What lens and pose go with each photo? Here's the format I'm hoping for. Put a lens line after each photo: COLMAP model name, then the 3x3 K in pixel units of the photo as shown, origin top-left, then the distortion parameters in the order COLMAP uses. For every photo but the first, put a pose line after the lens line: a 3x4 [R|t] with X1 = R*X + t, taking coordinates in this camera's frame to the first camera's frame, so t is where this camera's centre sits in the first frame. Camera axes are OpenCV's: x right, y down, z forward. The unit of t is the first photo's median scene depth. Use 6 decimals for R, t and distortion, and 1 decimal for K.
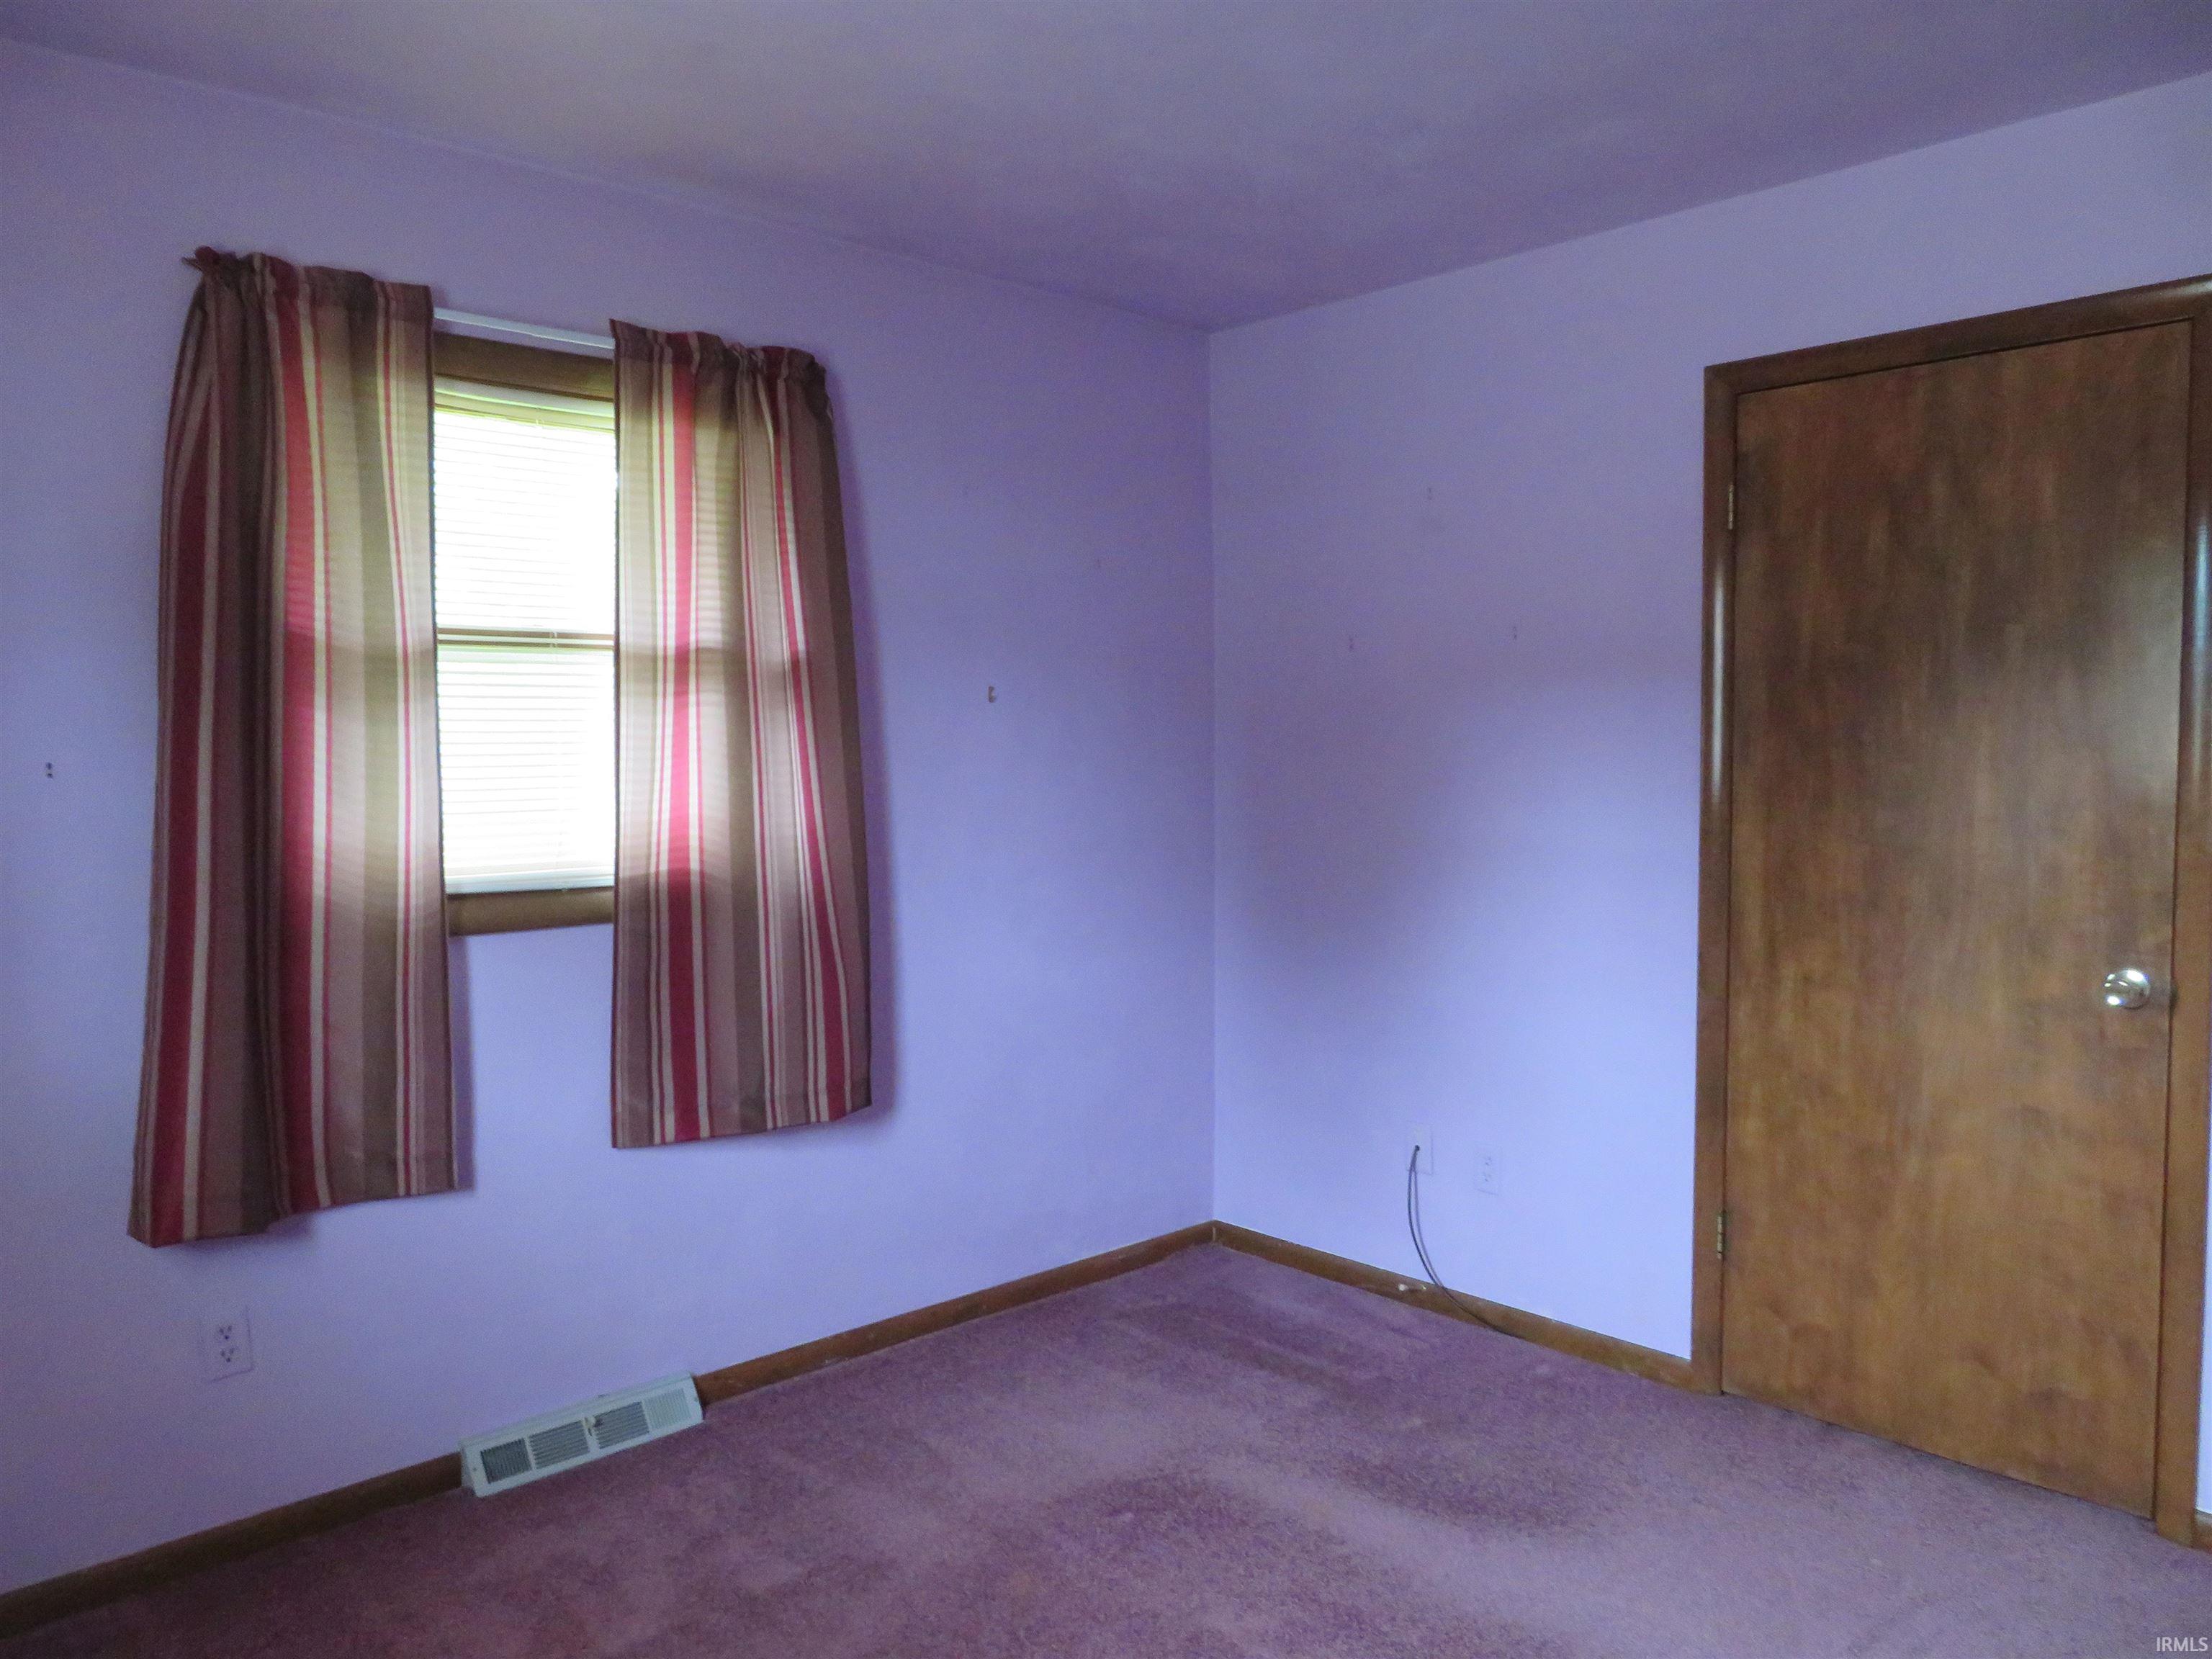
lens RADIAL K [[1590.7, 0, 1097.3], [0, 1590.7, 794.1], [0, 0, 1]] dist [-0.008644, 0.011131]
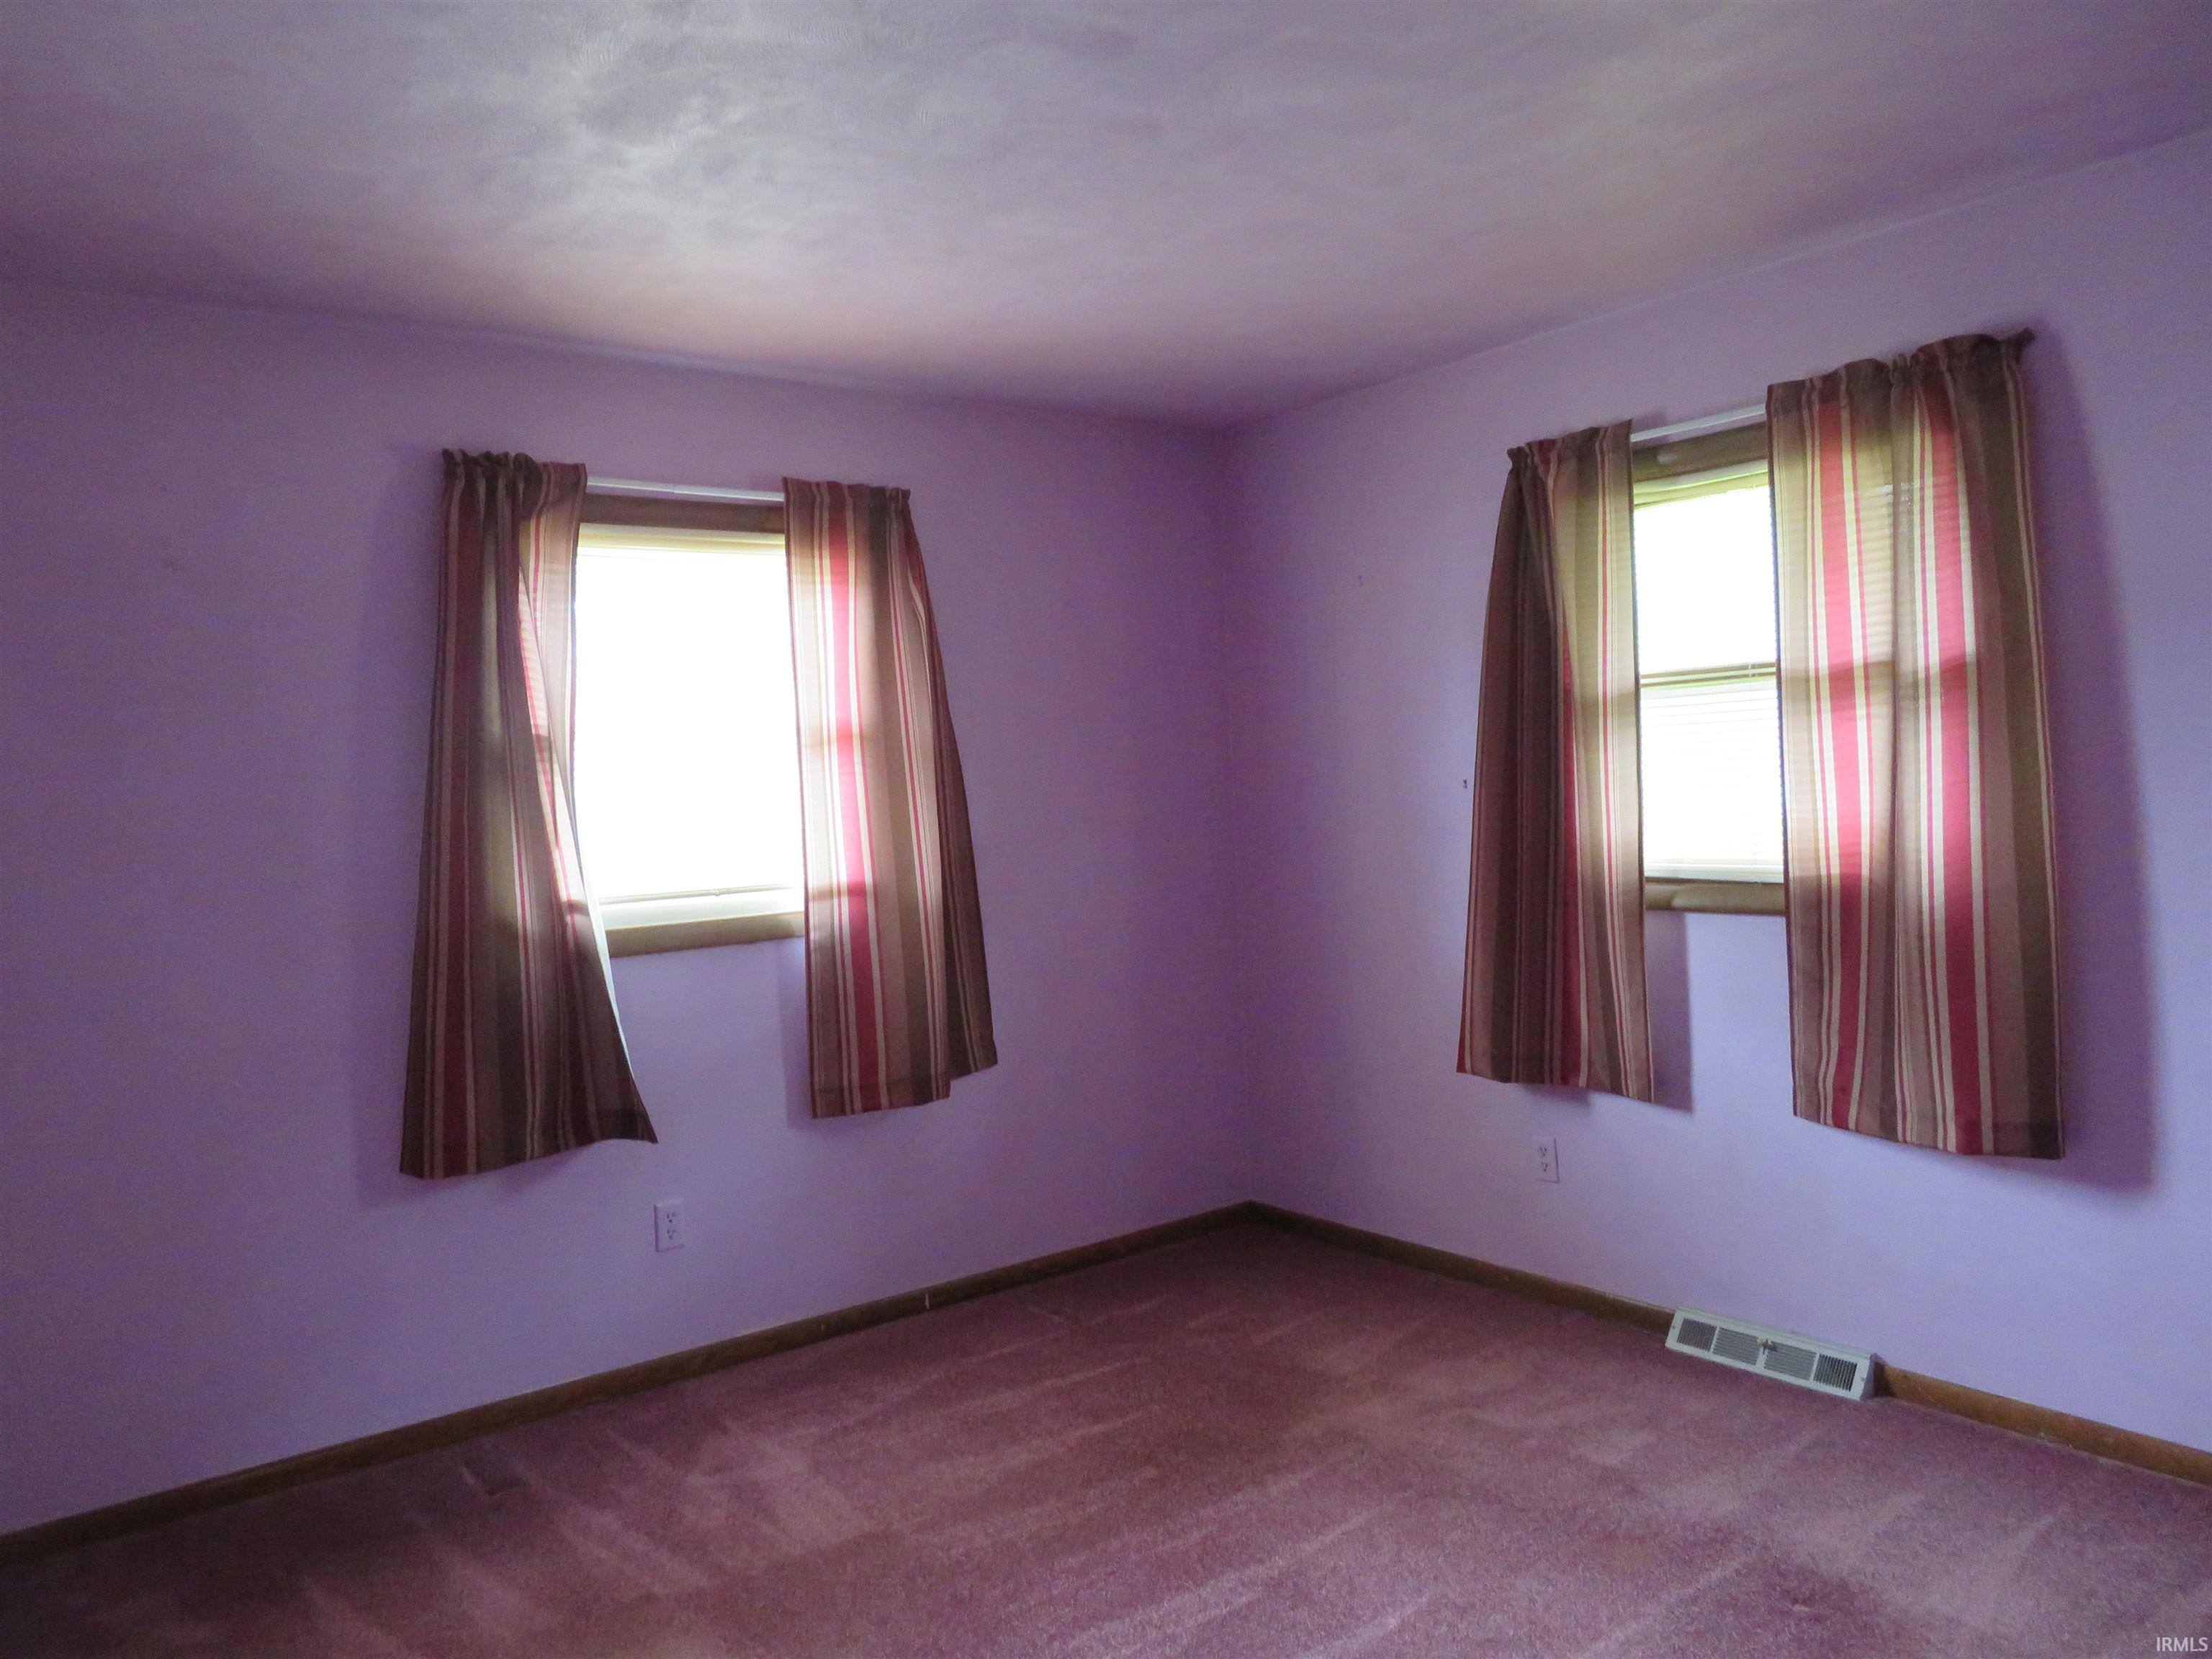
lens RADIAL K [[1590.7, 0, 1097.3], [0, 1590.7, 794.1], [0, 0, 1]] dist [-0.008644, 0.011131]
pose [[-0.085549, 0.017551, -0.996179, 0.867190], [0.003887, 0.999843, 0.017282, -0.027461], [0.996326, -0.002393, -0.085604, 0.611452]]
